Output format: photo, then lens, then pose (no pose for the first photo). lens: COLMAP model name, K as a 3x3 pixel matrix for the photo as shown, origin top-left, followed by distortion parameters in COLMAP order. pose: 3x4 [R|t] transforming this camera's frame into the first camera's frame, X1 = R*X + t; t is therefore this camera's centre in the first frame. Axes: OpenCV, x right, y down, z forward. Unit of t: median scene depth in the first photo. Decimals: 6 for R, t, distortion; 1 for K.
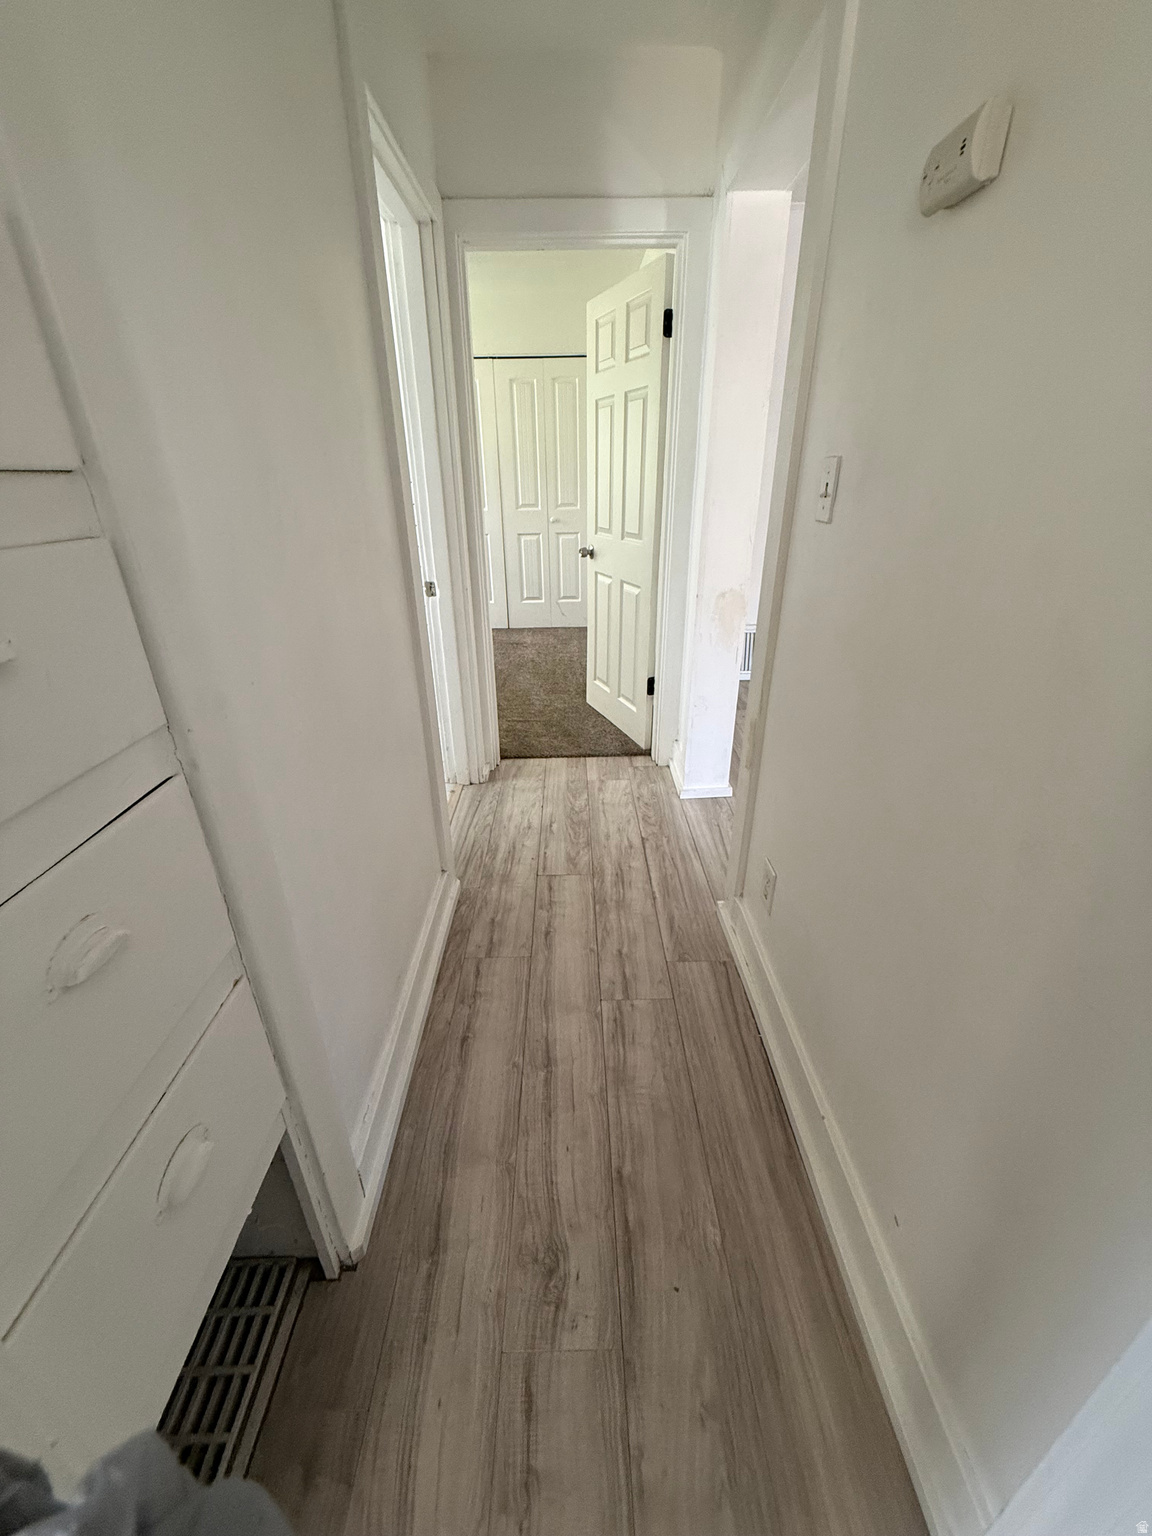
lens RADIAL K [[611.1, 0, 578.2], [0, 611.1, 763.9], [0, 0, 1]] dist [-0.008058, 0.001584]
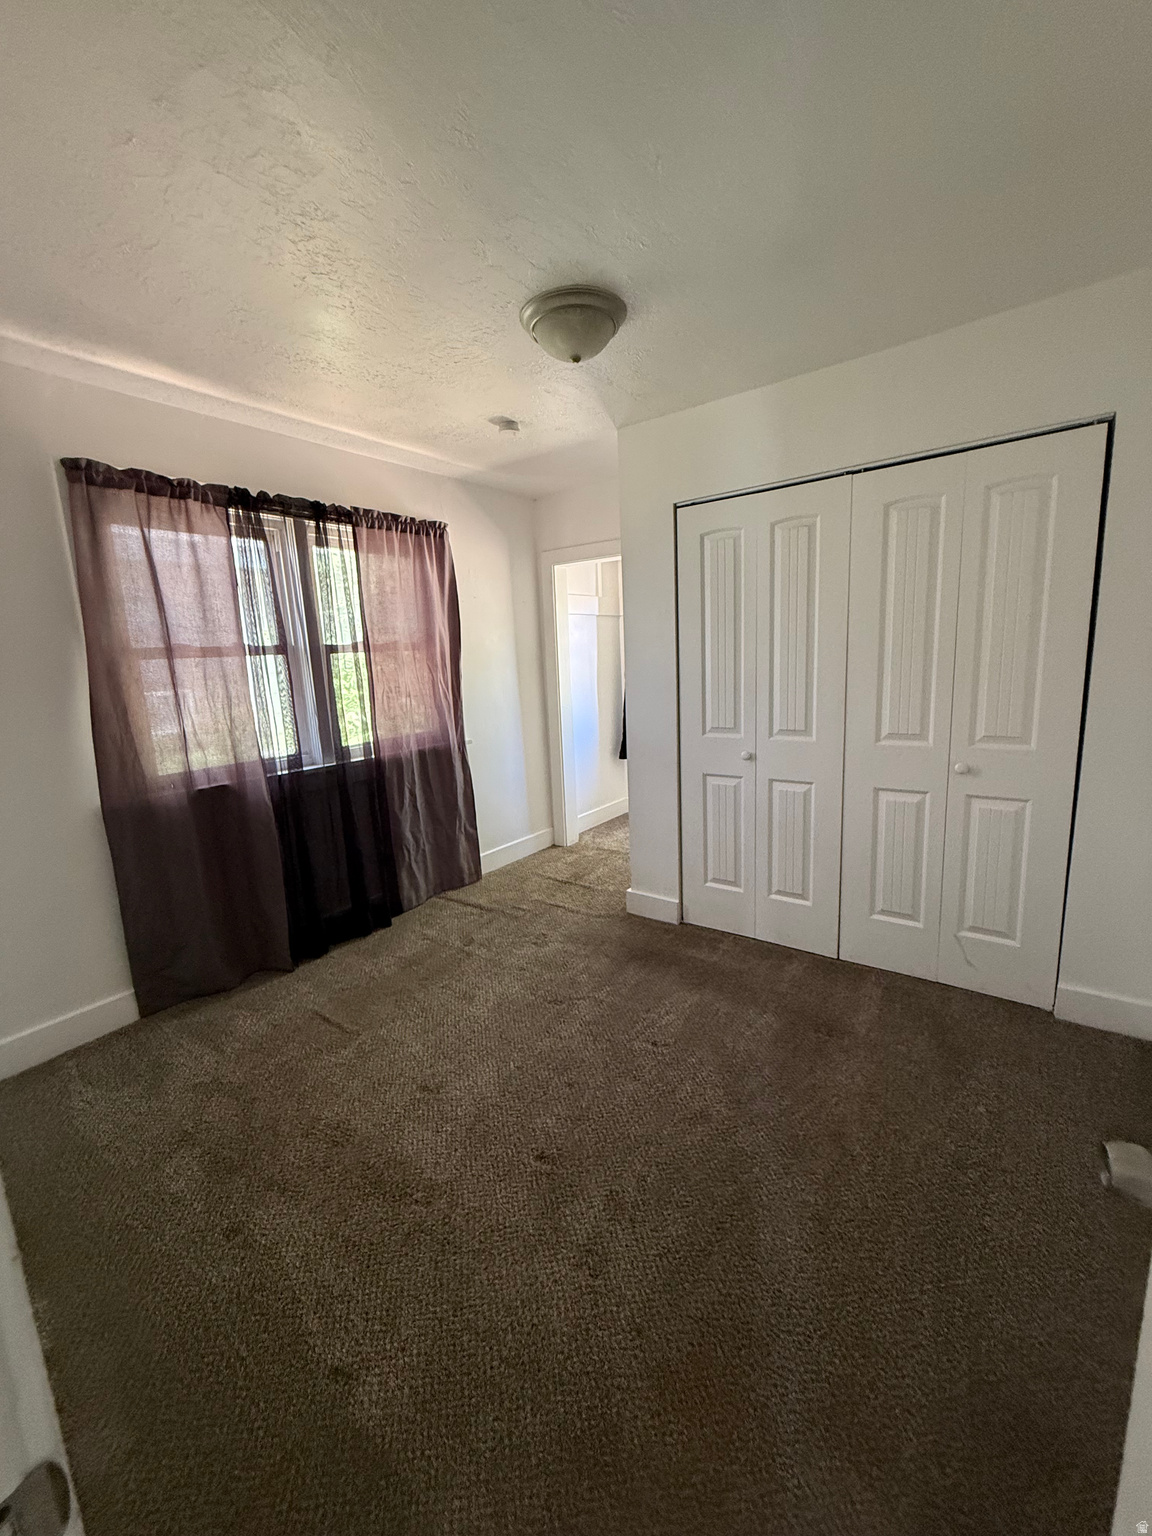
lens RADIAL K [[611.1, 0, 578.5], [0, 611.1, 771.3], [0, 0, 1]] dist [-0.008058, 0.001584]
pose [[0.796431, 0.081671, -0.599189, 0.003423], [-0.224479, 0.959971, -0.167526, -0.260617], [0.561522, 0.267928, 0.782884, 0.495497]]
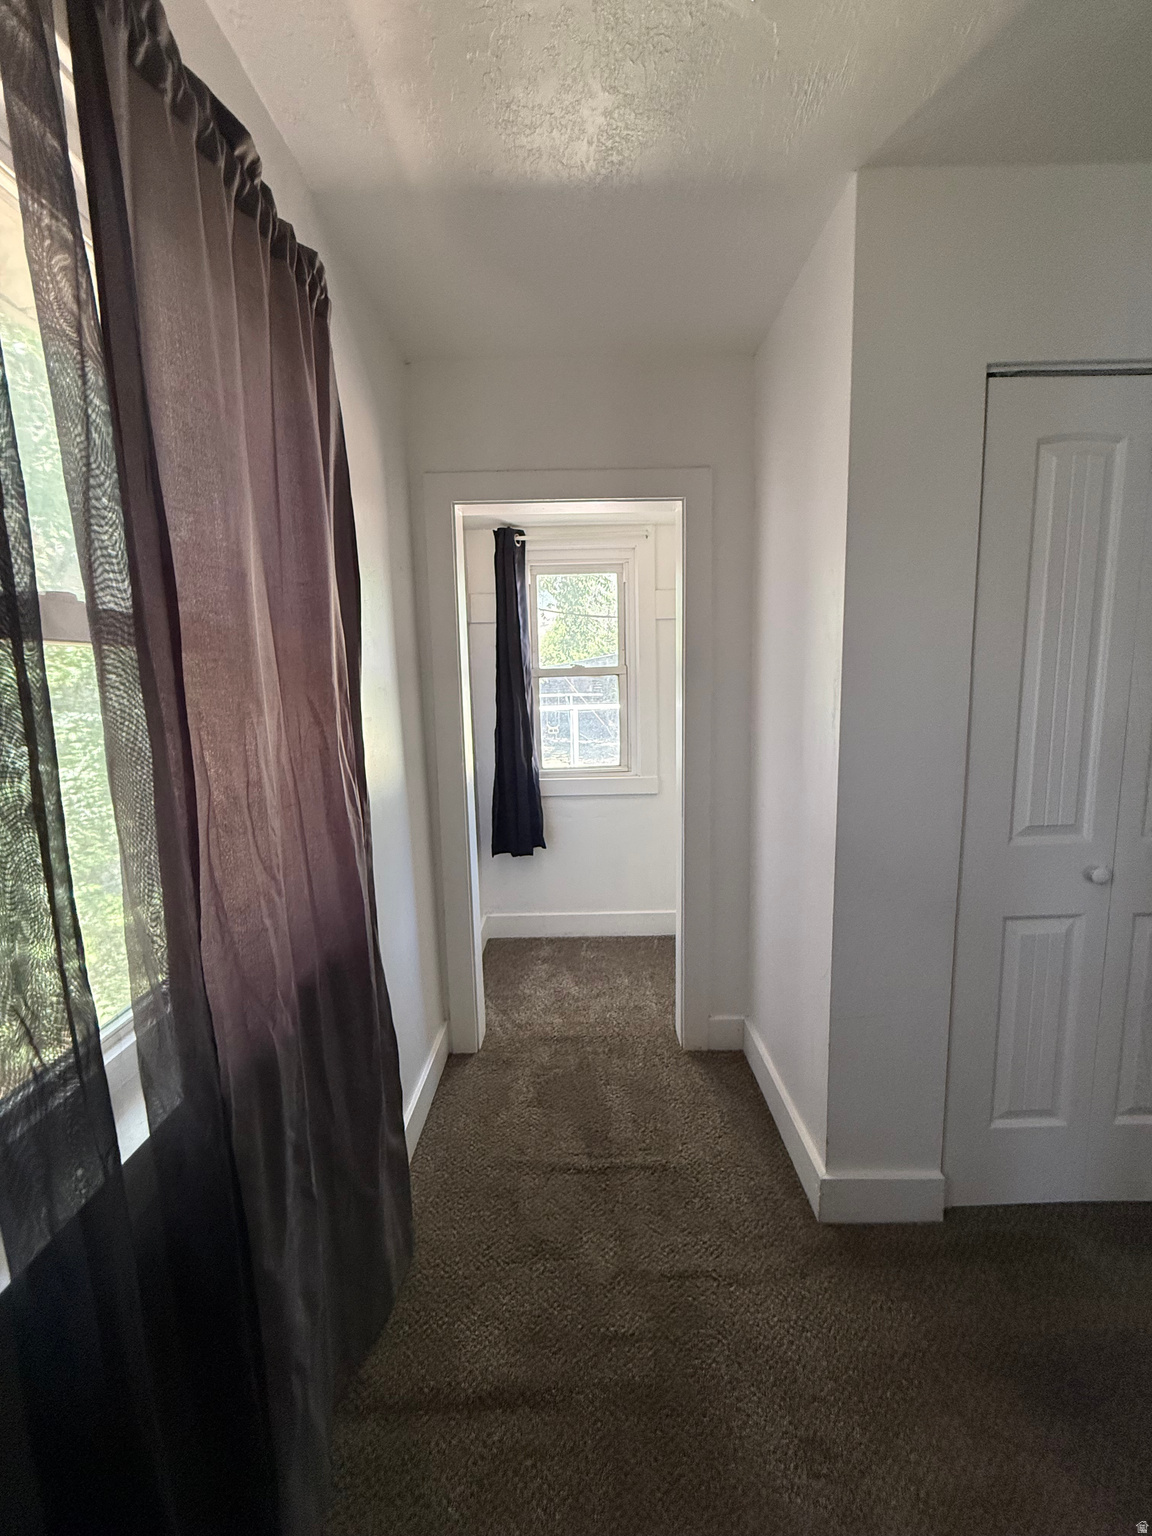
lens RADIAL K [[611.1, 0, 580.5], [0, 611.1, 766.9], [0, 0, 1]] dist [-0.008058, 0.001584]
pose [[0.999805, -0.015047, -0.012785, -0.472351], [0.010445, 0.952533, -0.304257, -0.369215], [0.016757, 0.304064, 0.952504, 0.722812]]
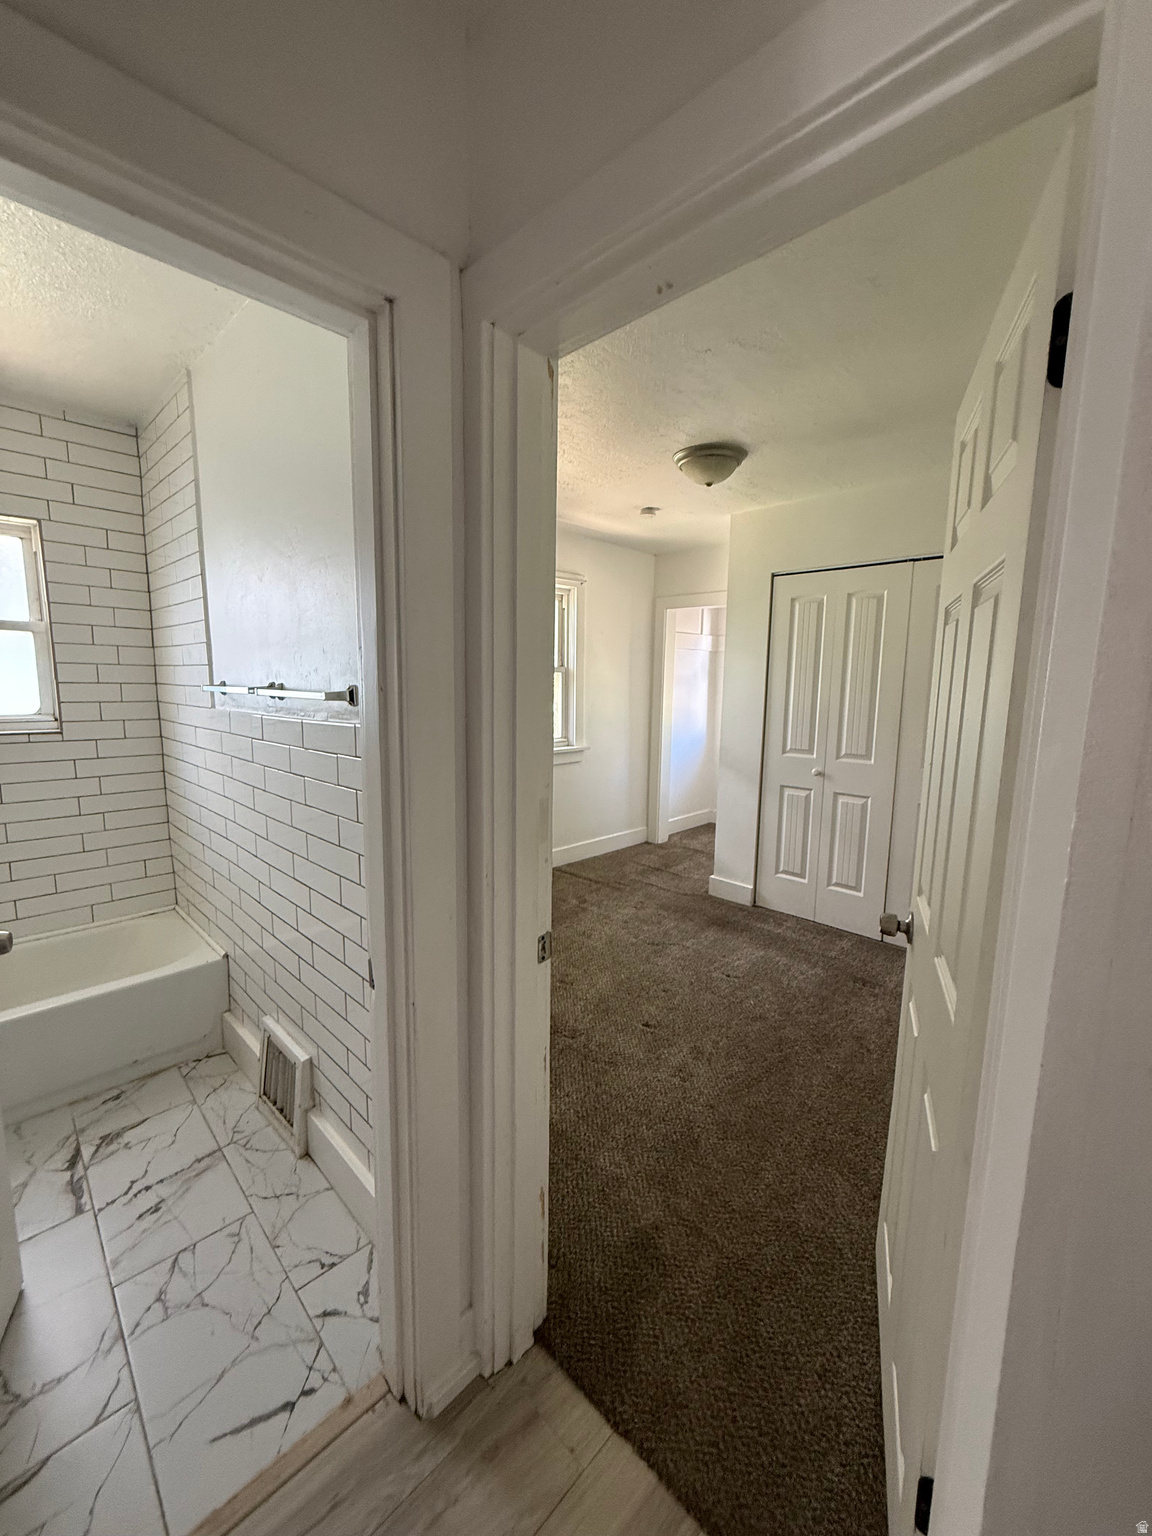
lens RADIAL K [[611.1, 0, 572.7], [0, 611.1, 767.6], [0, 0, 1]] dist [-0.008058, 0.001584]
pose [[0.700003, 0.116788, -0.704525, 0.090649], [-0.323579, 0.931326, -0.167117, -0.197141], [0.636625, 0.344952, 0.689722, 0.343810]]
